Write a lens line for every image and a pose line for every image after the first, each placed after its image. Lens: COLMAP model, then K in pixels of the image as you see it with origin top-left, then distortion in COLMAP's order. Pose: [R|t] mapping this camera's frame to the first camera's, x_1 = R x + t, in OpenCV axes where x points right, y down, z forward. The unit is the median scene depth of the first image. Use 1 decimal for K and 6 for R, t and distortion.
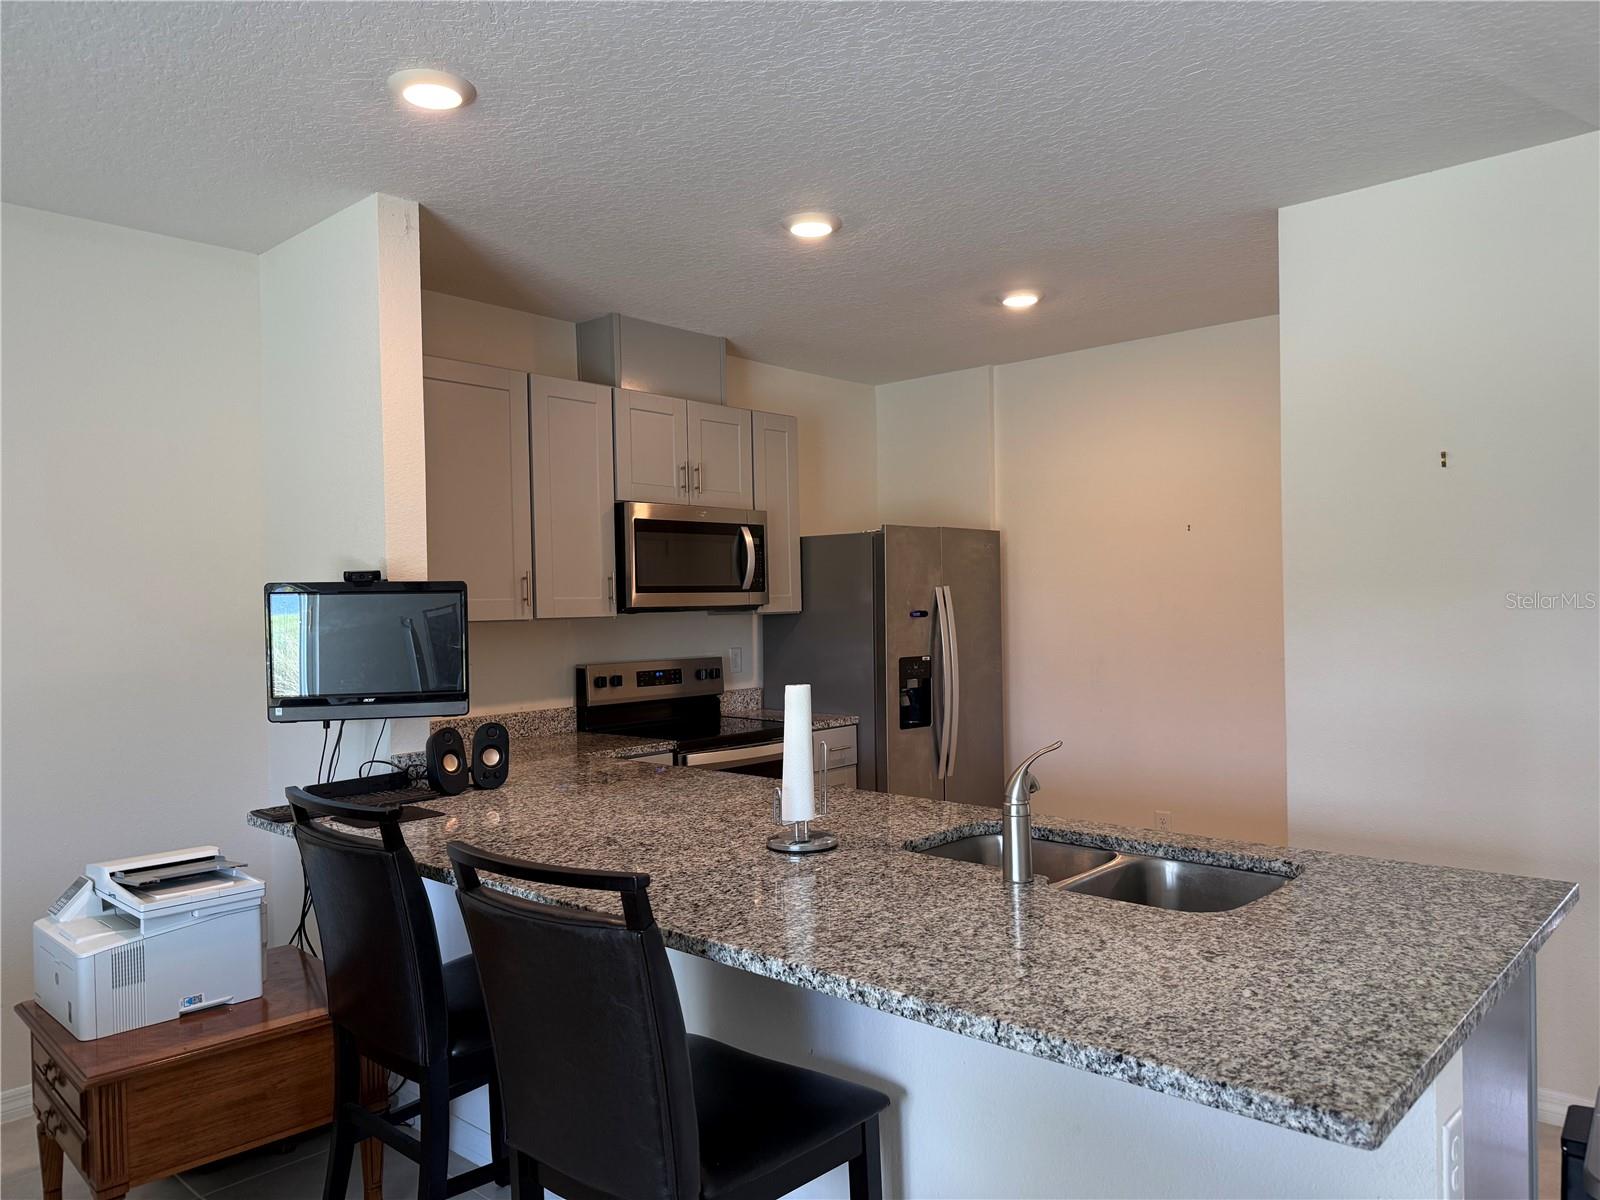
lens RADIAL K [[1127.8, 0, 800.0], [0, 1127.8, 600.0], [0, 0, 1]] dist [0.121566, -0.192690]
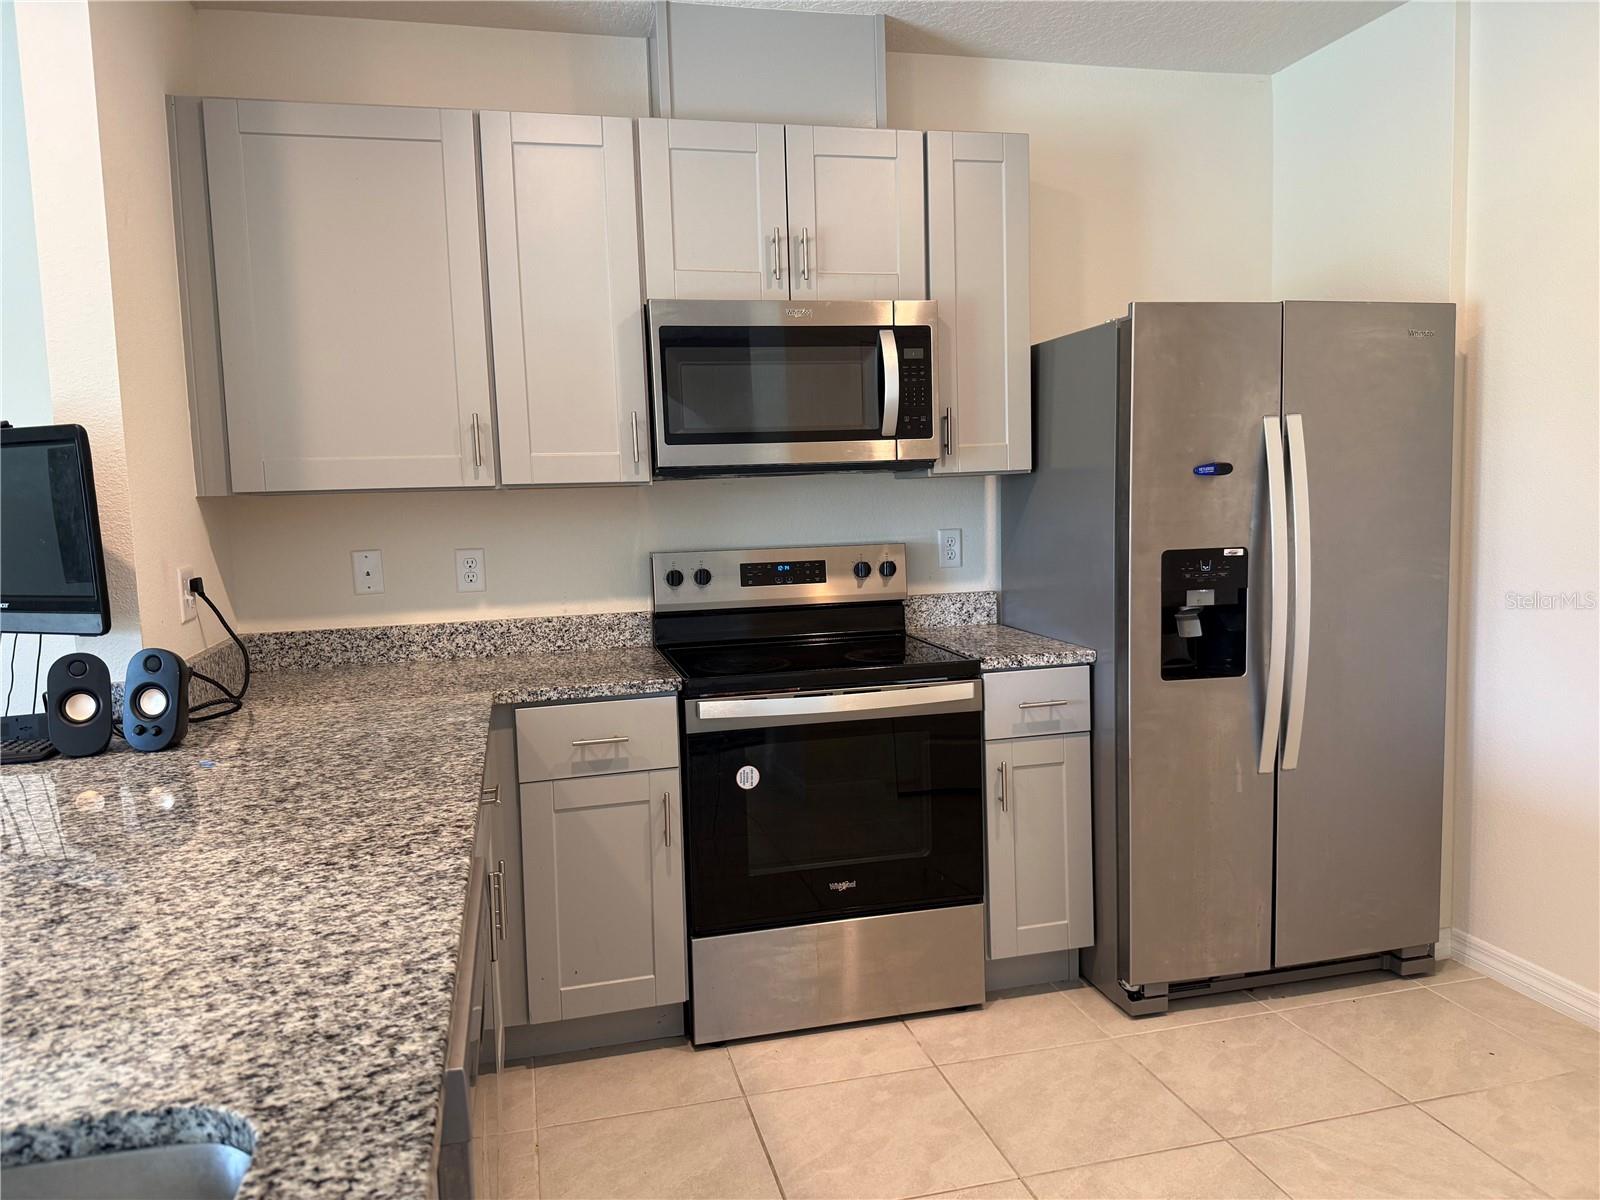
lens RADIAL K [[1127.8, 0, 800.0], [0, 1127.8, 600.0], [0, 0, 1]] dist [0.121566, -0.192690]
pose [[0.833430, 0.047130, -0.550611, 0.264769], [0.016232, 0.993839, 0.109638, 0.011858], [0.552386, -0.100313, 0.827531, 0.470141]]
